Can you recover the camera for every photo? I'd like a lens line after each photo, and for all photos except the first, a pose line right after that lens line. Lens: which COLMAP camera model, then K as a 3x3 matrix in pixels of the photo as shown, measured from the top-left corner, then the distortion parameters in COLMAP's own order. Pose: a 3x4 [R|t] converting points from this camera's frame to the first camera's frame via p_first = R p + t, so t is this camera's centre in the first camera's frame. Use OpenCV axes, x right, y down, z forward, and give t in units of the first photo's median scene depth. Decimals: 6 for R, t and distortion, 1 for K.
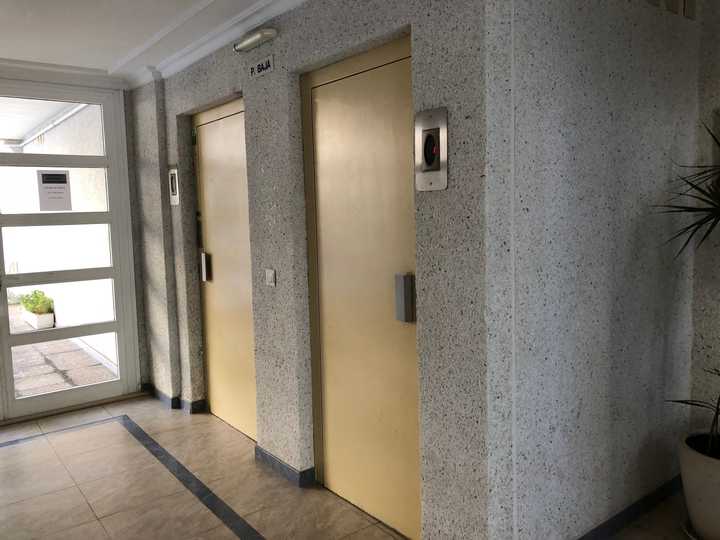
lens RADIAL K [[593.8, 0, 363.0], [0, 593.8, 267.5], [0, 0, 1]] dist [0.099755, -0.171461]
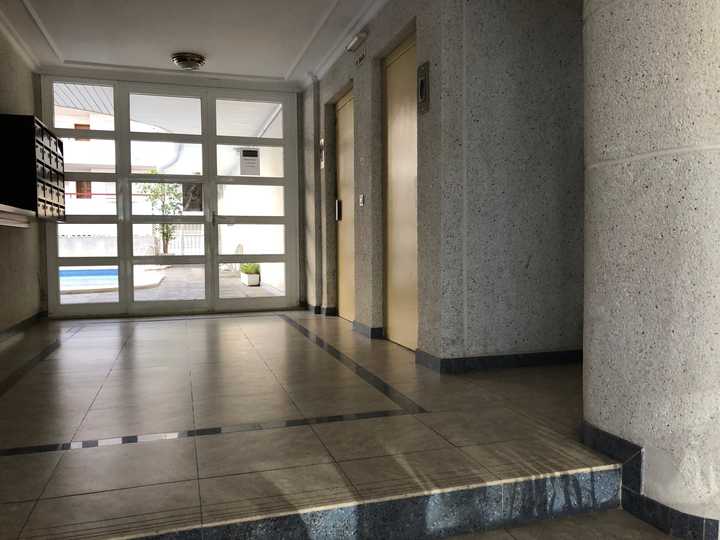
lens RADIAL K [[593.8, 0, 363.0], [0, 593.8, 267.5], [0, 0, 1]] dist [0.099755, -0.171461]
pose [[0.939345, 0.032267, -0.341453, 0.265582], [-0.048479, 0.998061, -0.039050, 0.179776], [0.339531, 0.053235, 0.939087, -0.280172]]
